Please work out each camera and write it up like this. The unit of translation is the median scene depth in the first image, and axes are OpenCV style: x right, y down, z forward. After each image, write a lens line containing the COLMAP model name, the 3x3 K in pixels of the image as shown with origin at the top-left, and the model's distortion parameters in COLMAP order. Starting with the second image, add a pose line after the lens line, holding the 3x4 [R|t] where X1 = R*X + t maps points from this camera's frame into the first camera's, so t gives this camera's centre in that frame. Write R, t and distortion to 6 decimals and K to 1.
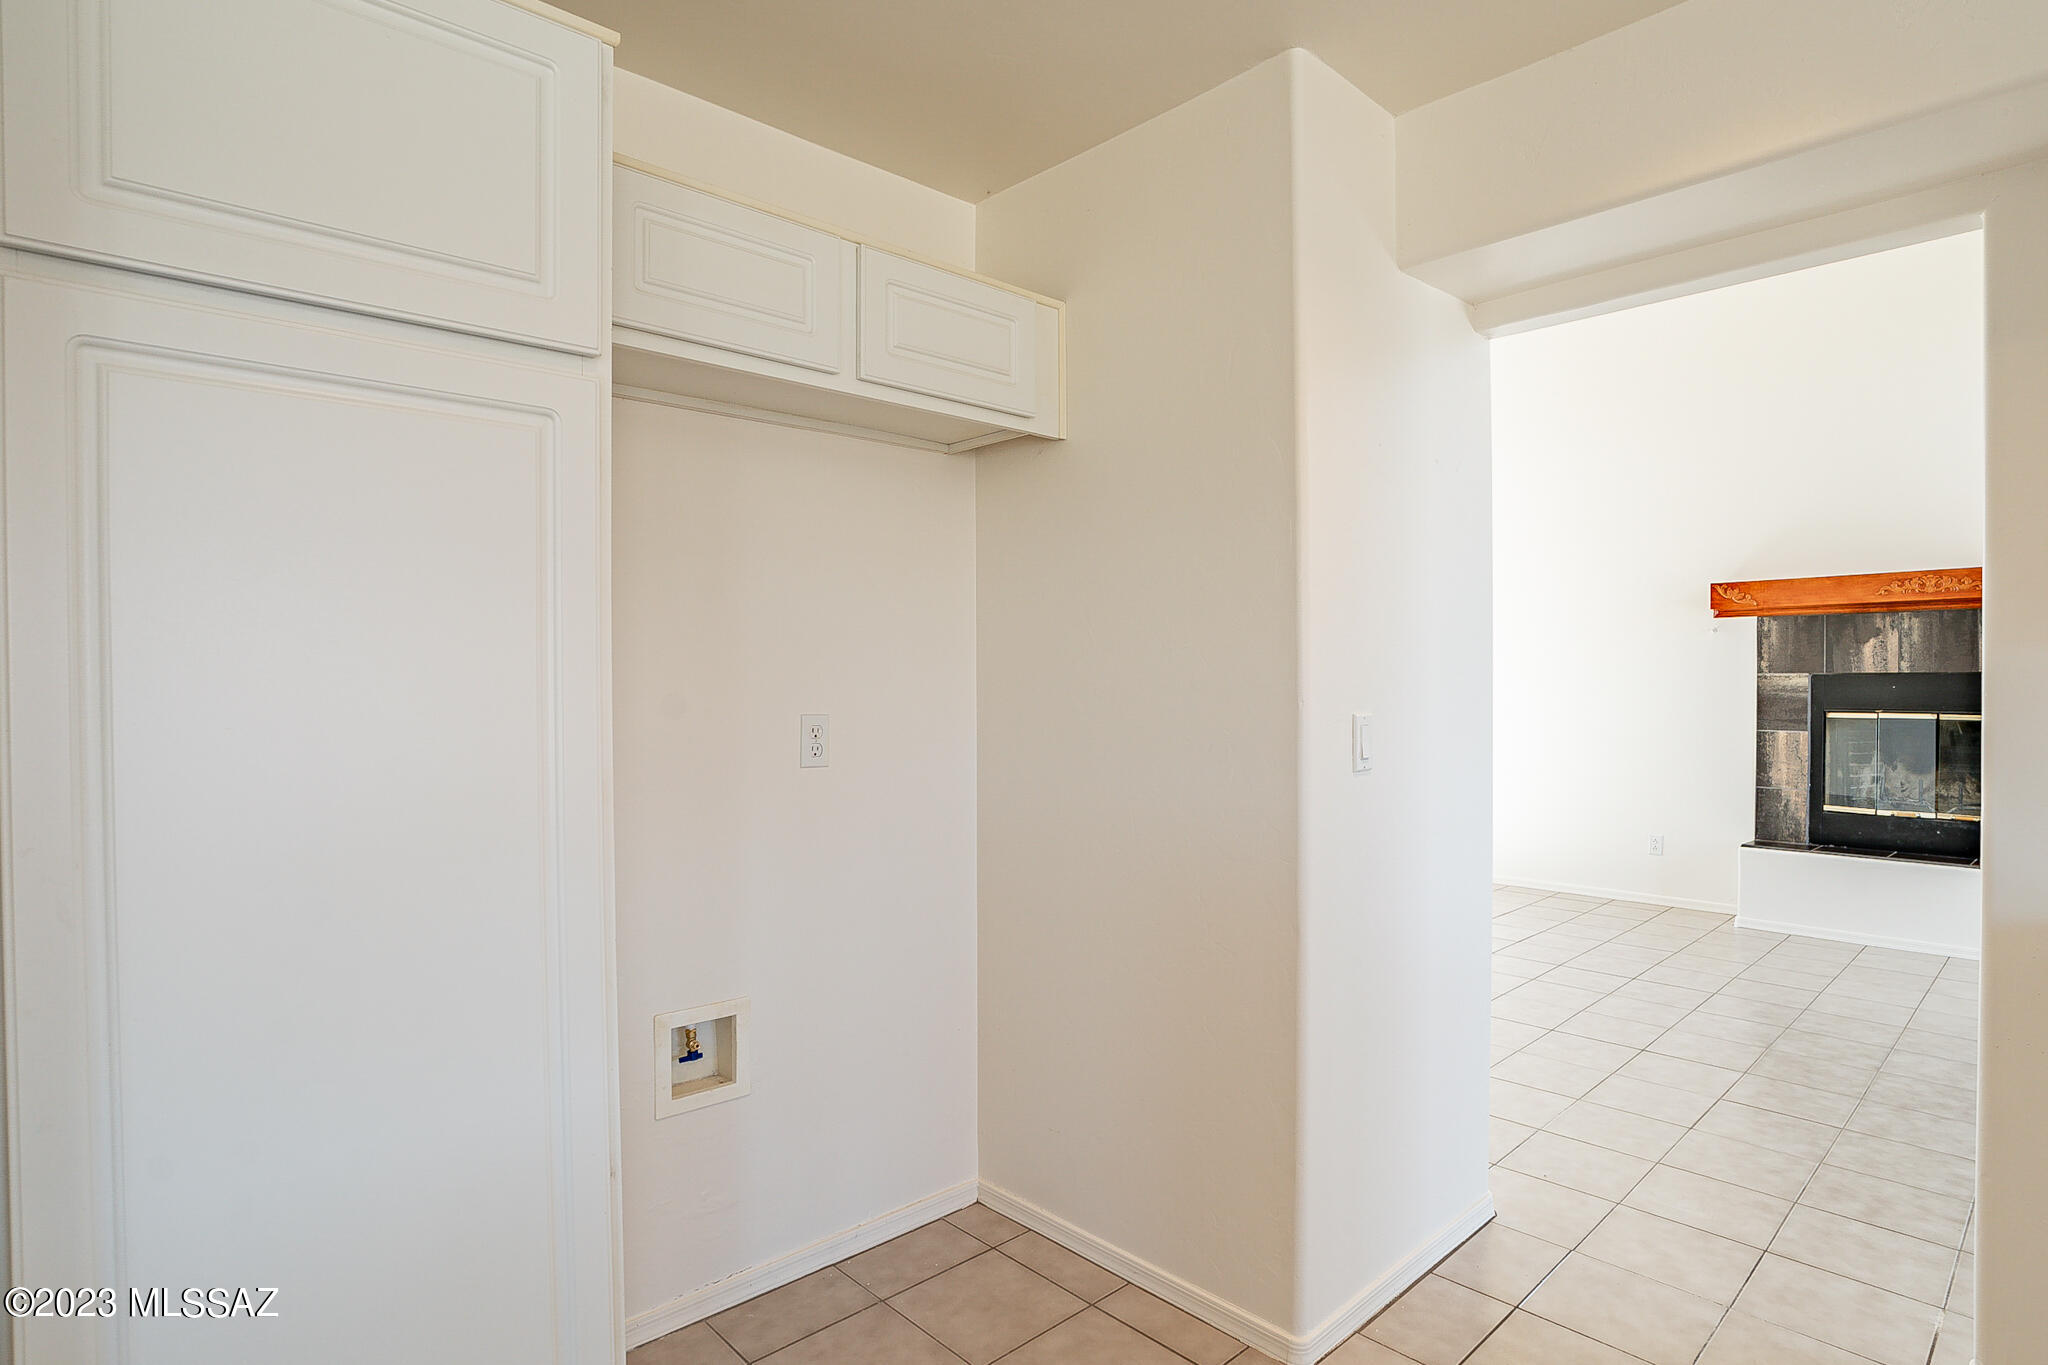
lens RADIAL K [[1055.6, 0, 1024.0], [0, 1055.6, 682.5], [0, 0, 1]] dist [-0.001780, -0.000027]
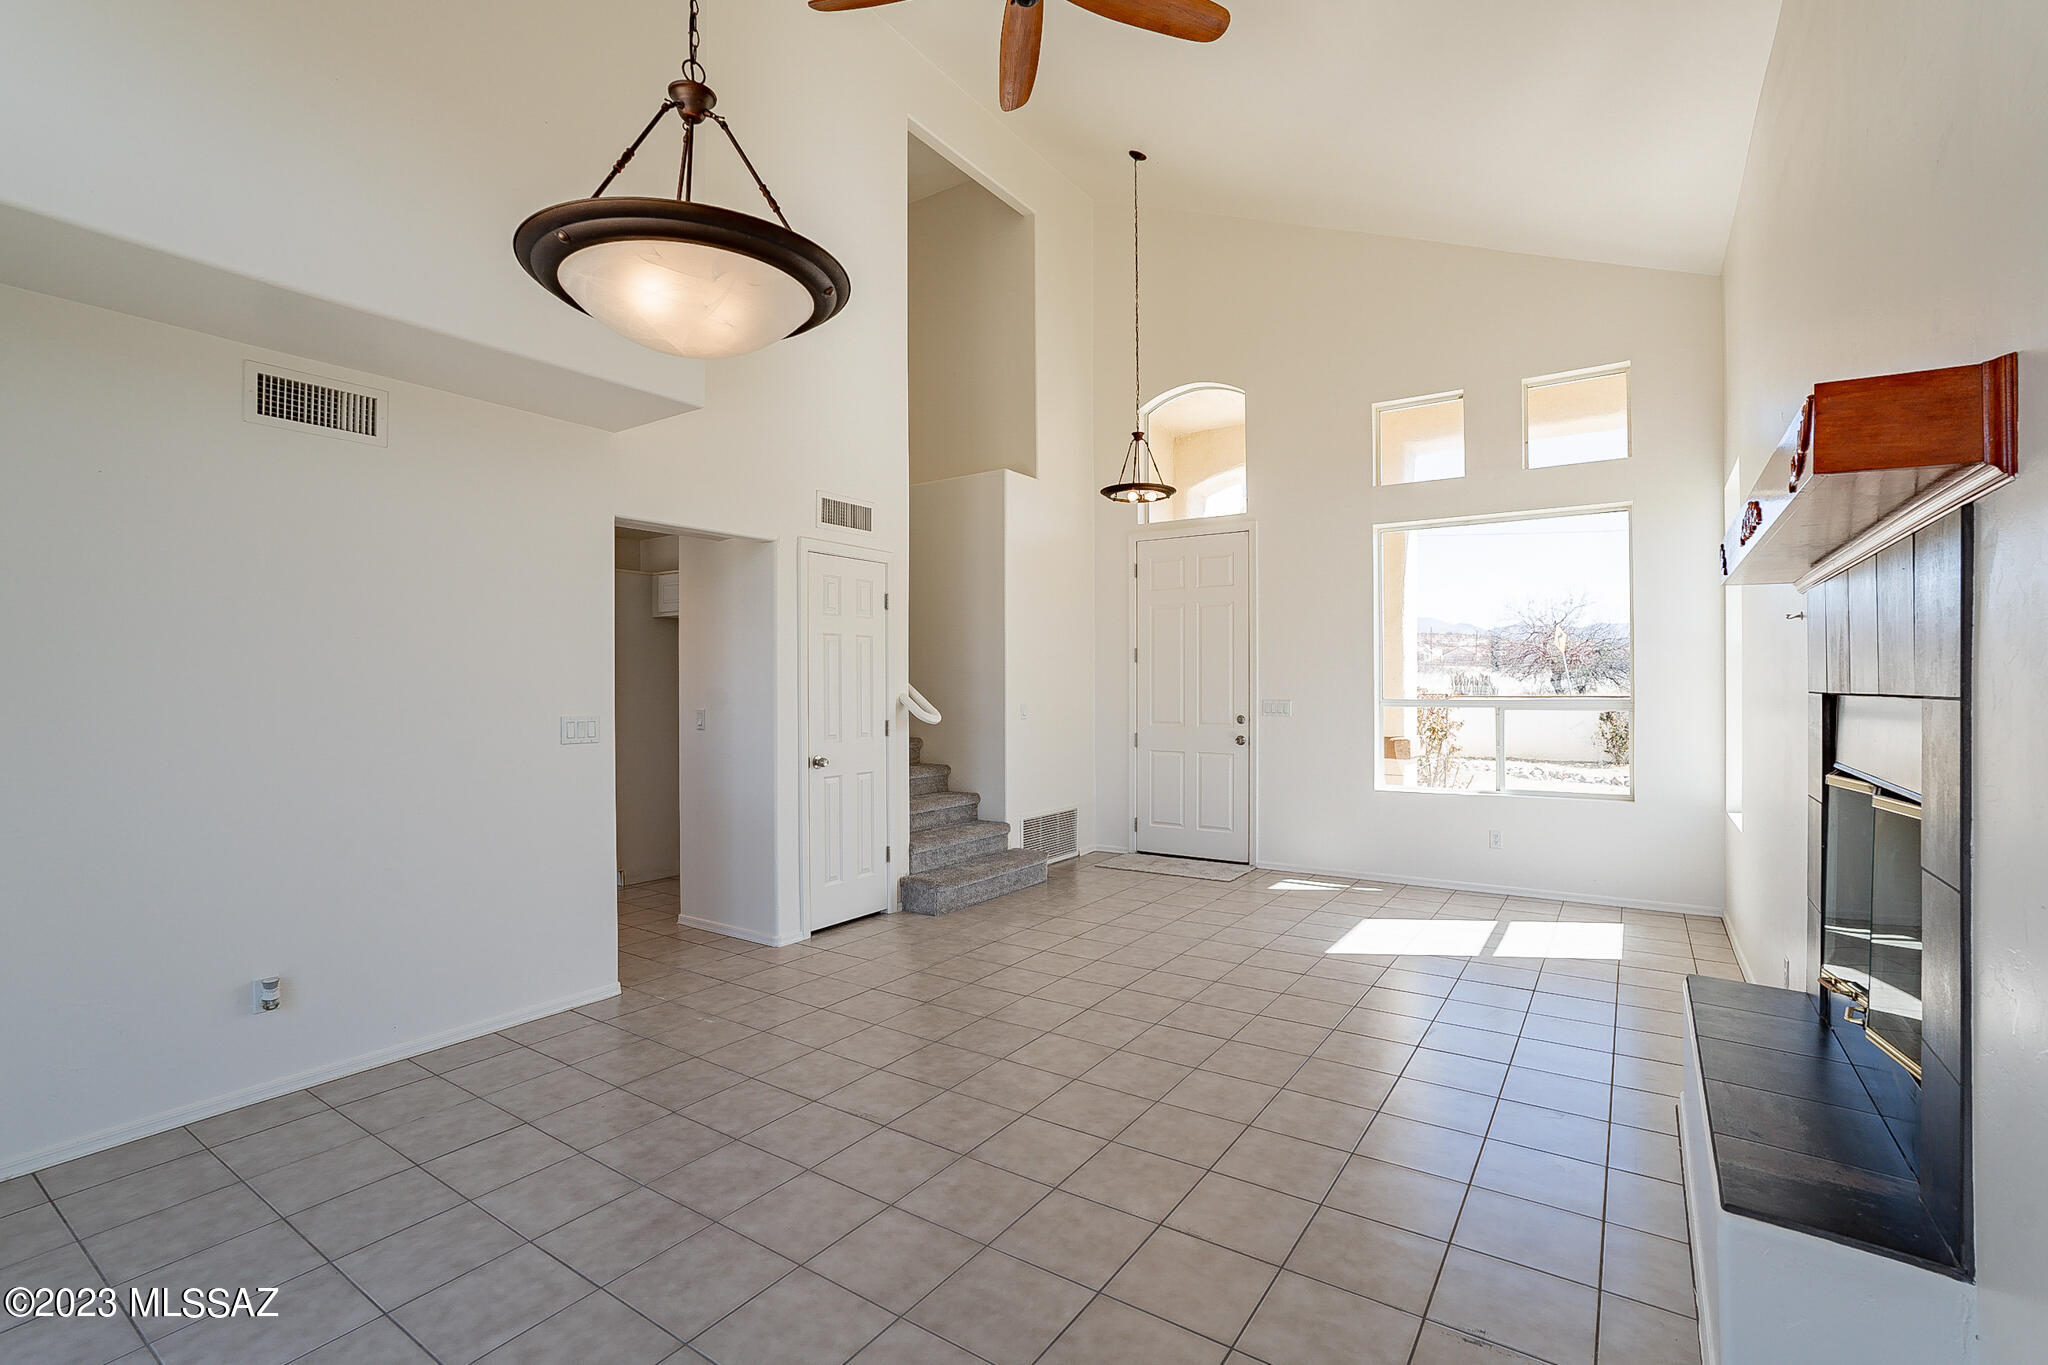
lens RADIAL K [[916.7, 0, 1024.0], [0, 916.7, 682.5], [0, 0, 1]] dist [-0.031504, 0.000139]
pose [[0.211693, 0.003012, -0.977332, 1.721741], [-0.003364, 0.999992, 0.002353, -0.022119], [0.977330, 0.002789, 0.211701, 0.815265]]
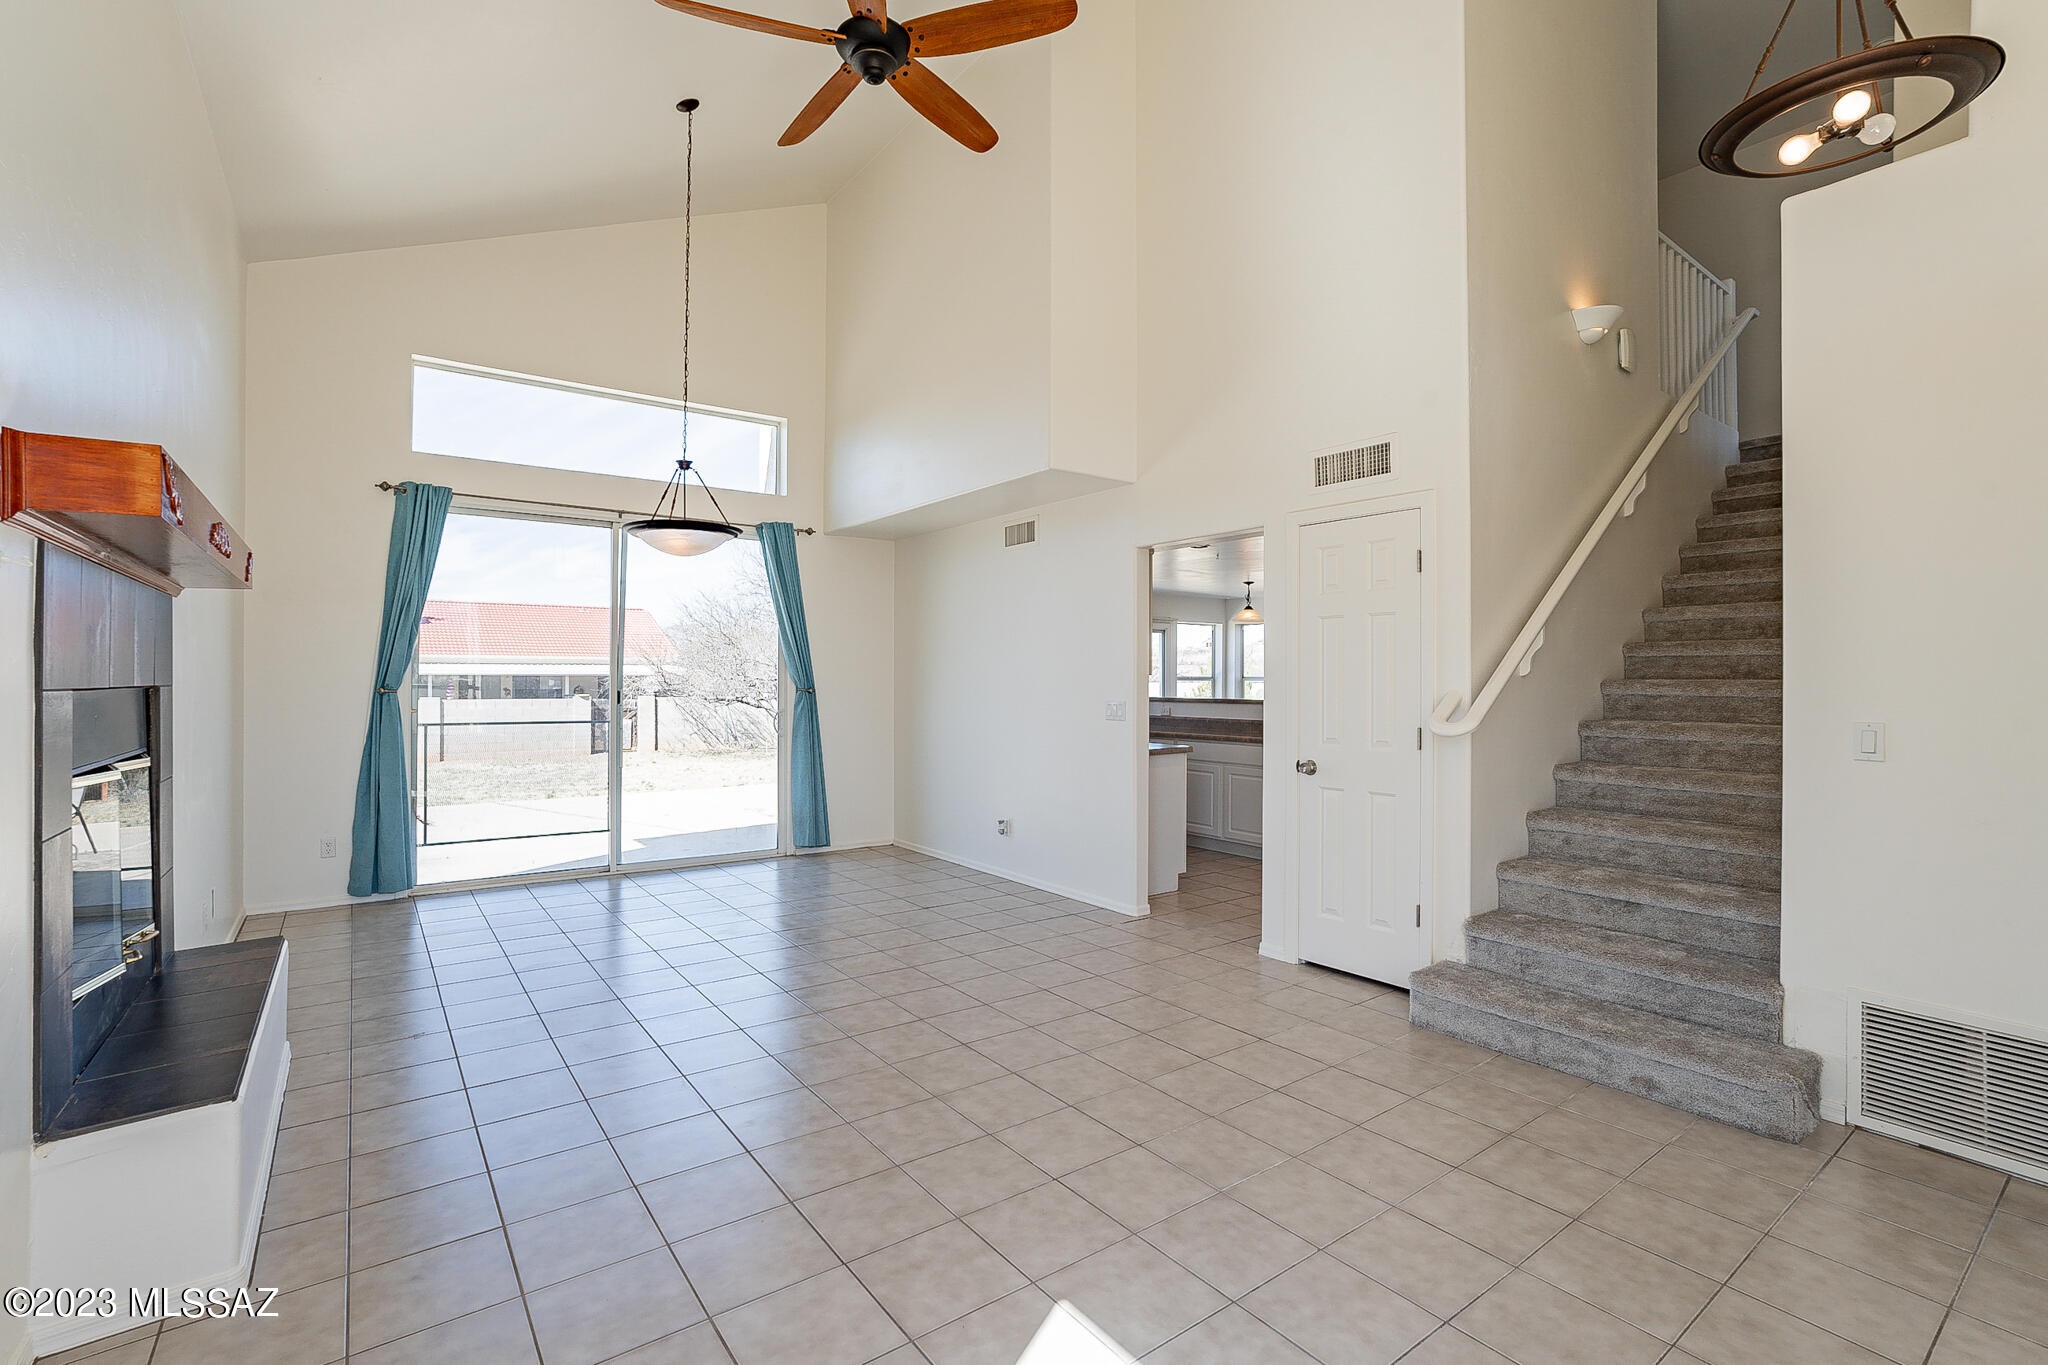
lens RADIAL K [[916.7, 0, 1024.0], [0, 916.7, 682.5], [0, 0, 1]] dist [-0.031504, 0.000139]
pose [[-0.993077, 0.003541, 0.117414, 0.508070], [0.004463, 0.999961, 0.007587, -0.020089], [-0.117382, 0.008059, -0.993054, 2.058591]]
